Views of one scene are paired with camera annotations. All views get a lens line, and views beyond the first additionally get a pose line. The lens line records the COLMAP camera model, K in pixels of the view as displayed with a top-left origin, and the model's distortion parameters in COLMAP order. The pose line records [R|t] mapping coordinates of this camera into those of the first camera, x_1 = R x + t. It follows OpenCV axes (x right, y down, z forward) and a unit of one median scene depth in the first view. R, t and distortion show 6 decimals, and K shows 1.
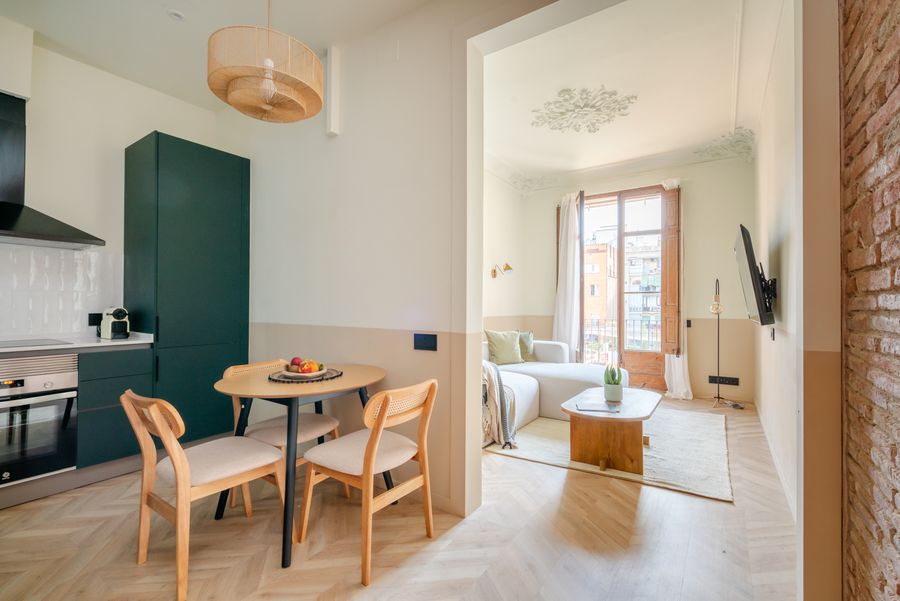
lens RADIAL K [[399.6, 0, 450.0], [0, 399.6, 300.5], [0, 0, 1]] dist [-0.000816, -0.000072]
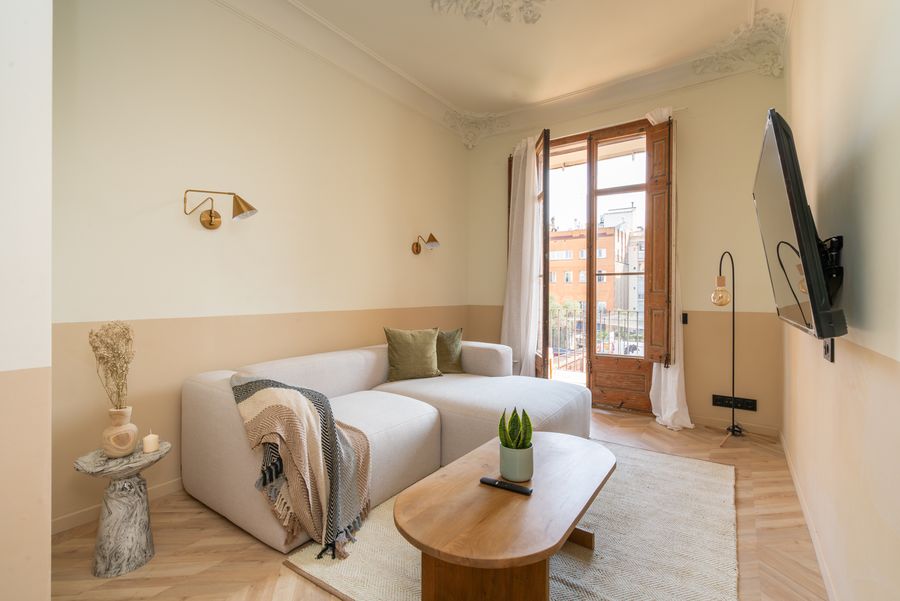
lens RADIAL K [[406.3, 0, 454.4], [0, 406.3, 292.0], [0, 0, 1]] dist [0.000288, 0.001392]
pose [[0.999970, -0.000492, -0.007738, 0.208455], [0.000587, 0.999925, 0.012197, 0.003574], [0.007731, -0.012202, 0.999896, 0.297907]]
